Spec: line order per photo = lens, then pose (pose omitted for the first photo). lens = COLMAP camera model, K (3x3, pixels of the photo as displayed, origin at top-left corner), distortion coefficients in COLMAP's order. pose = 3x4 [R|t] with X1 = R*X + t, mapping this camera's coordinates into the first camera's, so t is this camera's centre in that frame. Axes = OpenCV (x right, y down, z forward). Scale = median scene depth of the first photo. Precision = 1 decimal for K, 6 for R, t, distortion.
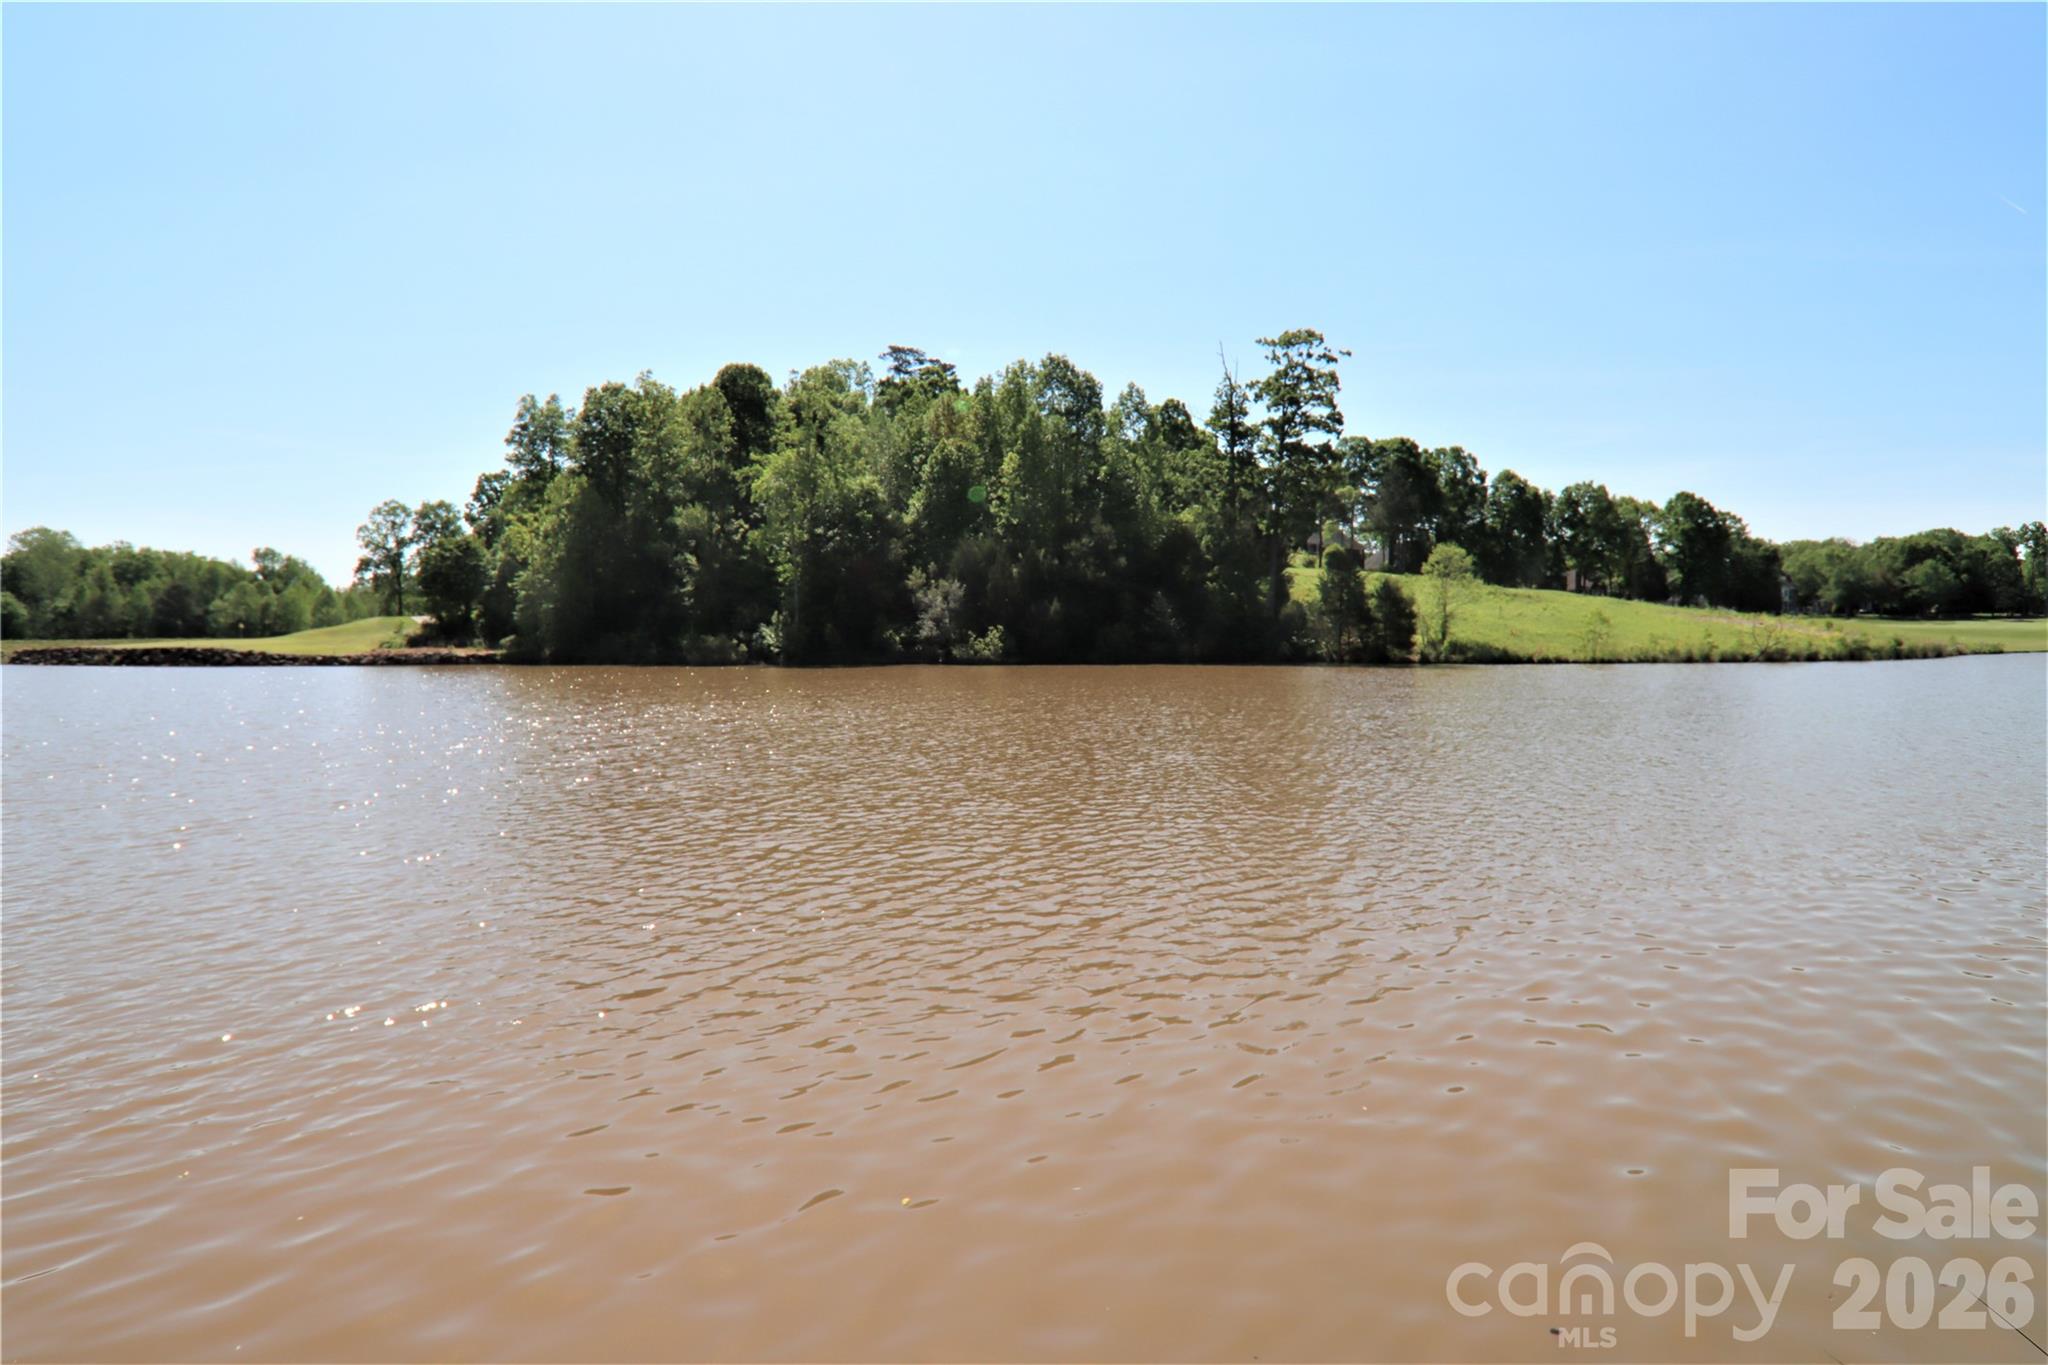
lens RADIAL K [[1046.7, 0, 1008.5], [0, 1046.7, 695.0], [0, 0, 1]] dist [-0.045208, 0.019780]
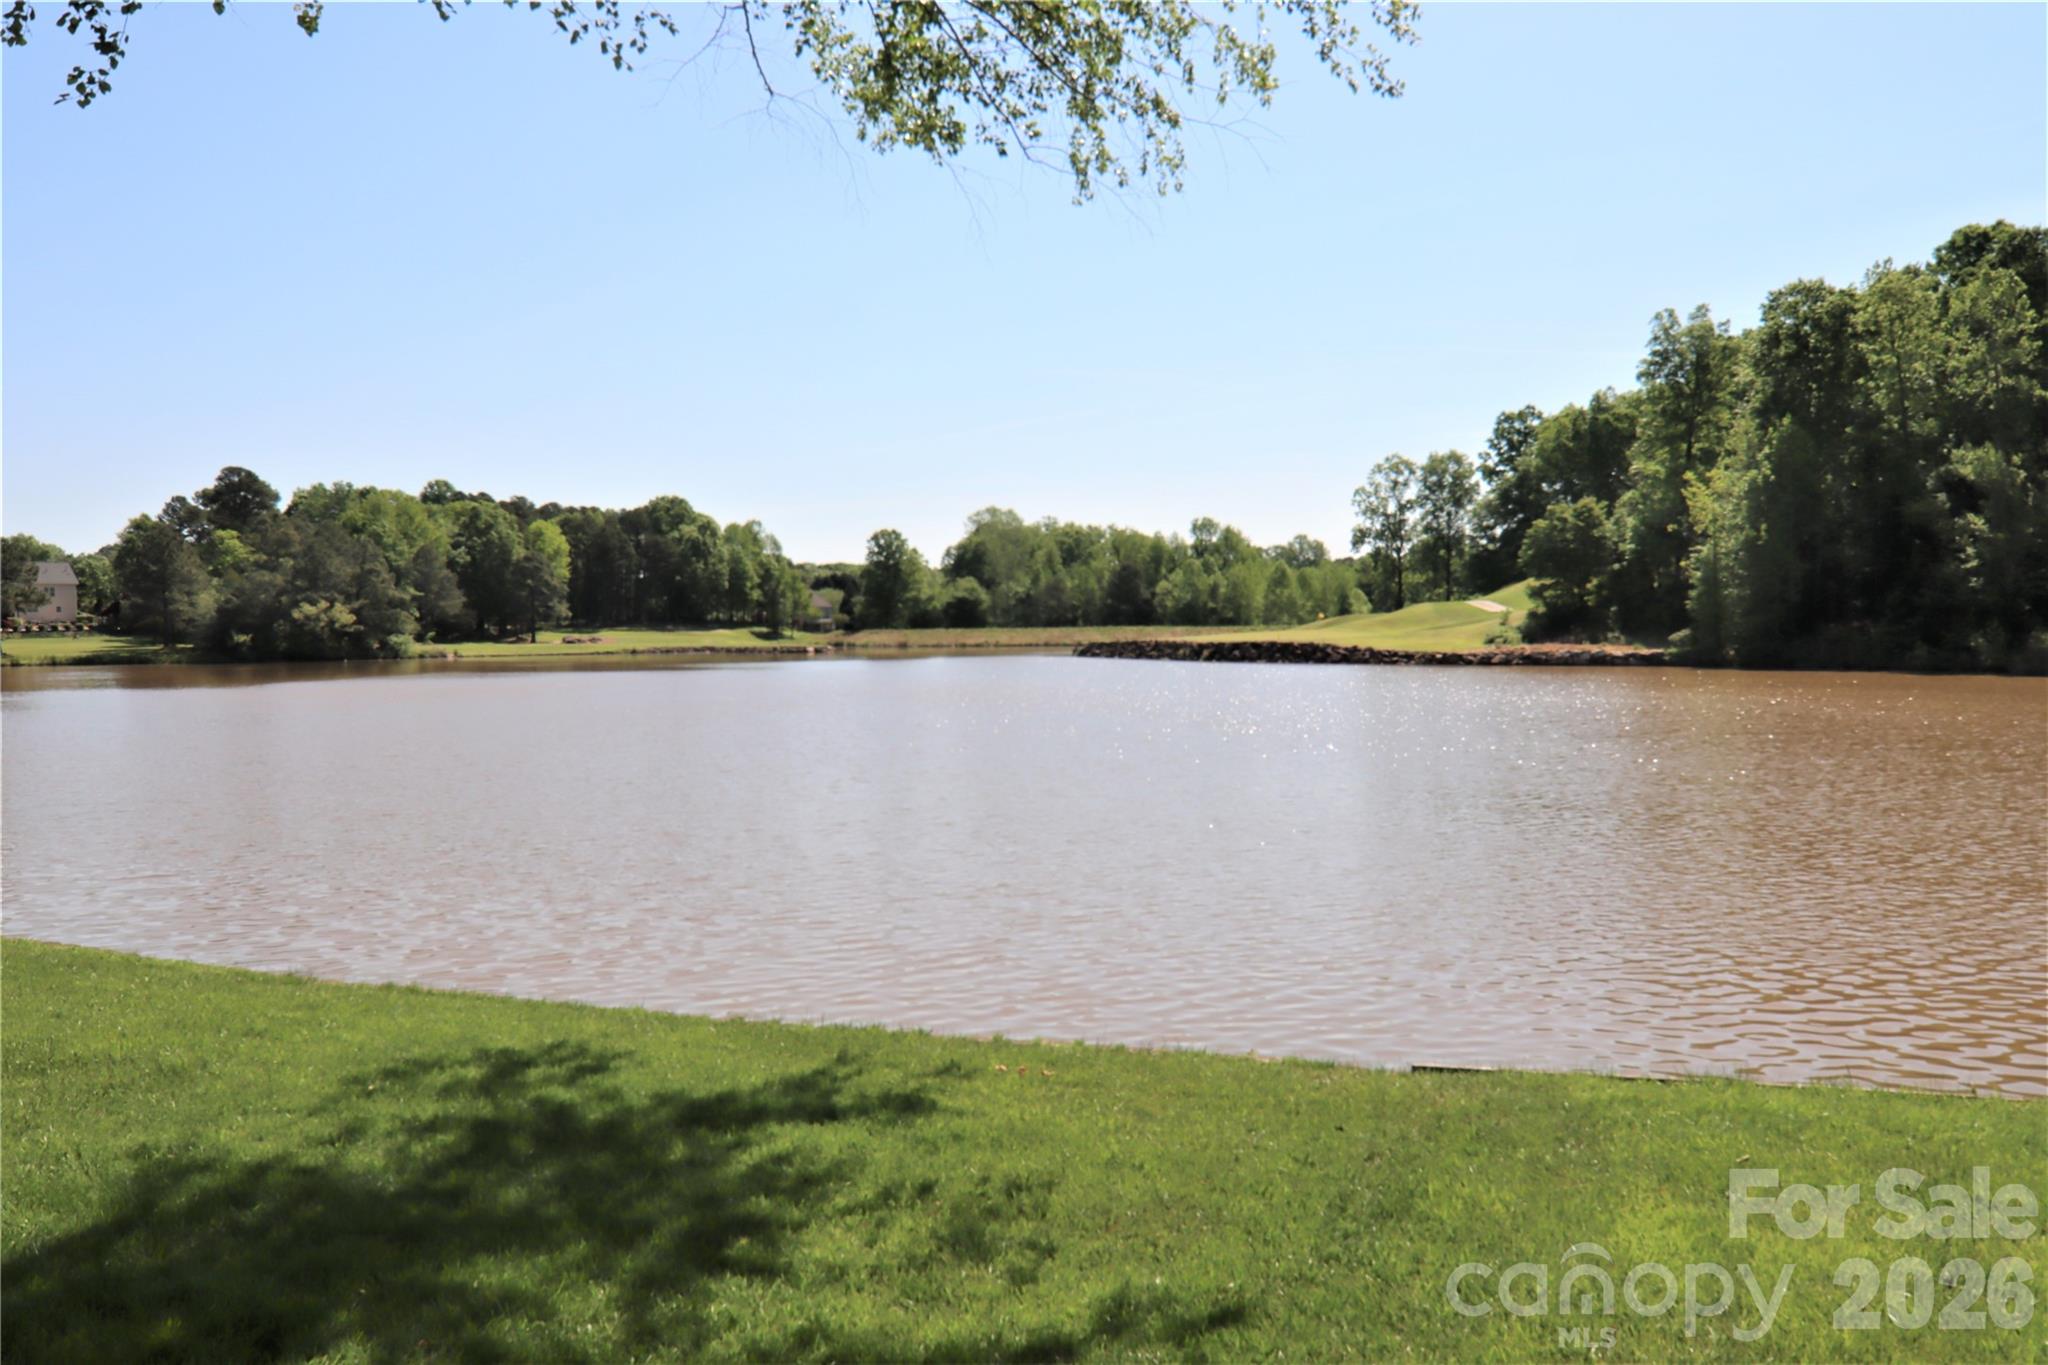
lens RADIAL K [[1510.5, 0, 1018.0], [0, 1510.5, 694.5], [0, 0, 1]] dist [-0.026052, 0.016705]
pose [[0.780781, 0.024274, -0.624334, -0.165550], [-0.026124, 0.999640, 0.006196, -0.002633], [0.624259, 0.011472, 0.781133, -0.189427]]
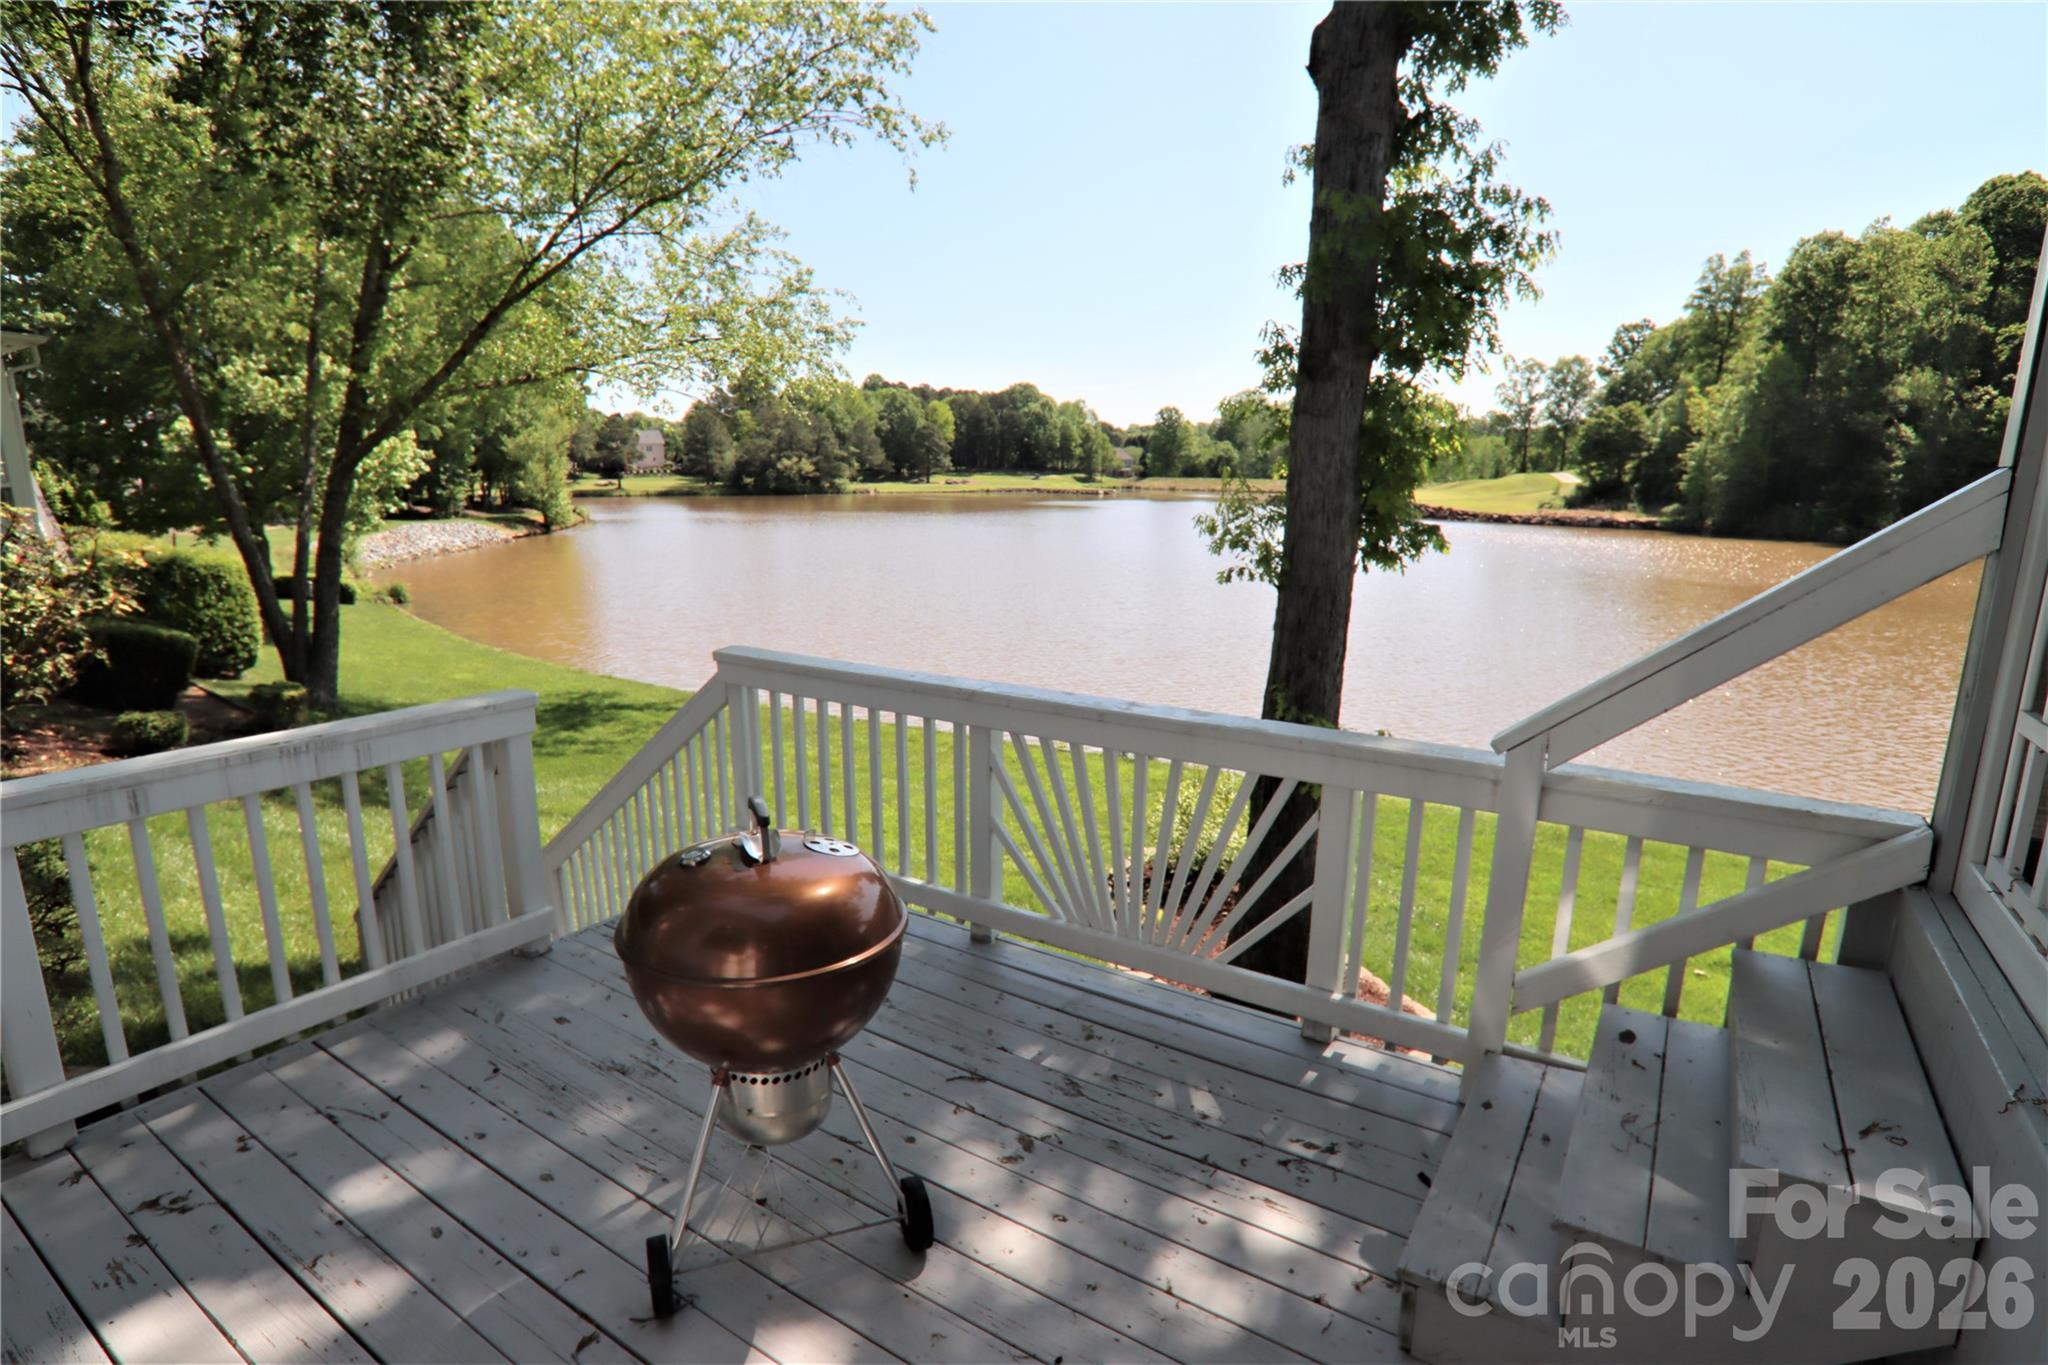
lens RADIAL K [[1046.7, 0, 985.1], [0, 1046.7, 692.5], [0, 0, 1]] dist [-0.045208, 0.019780]
pose [[0.578020, 0.178017, -0.796369, -0.010829], [-0.052144, 0.981978, 0.181660, -0.022288], [0.814355, -0.063478, 0.576885, -0.205188]]
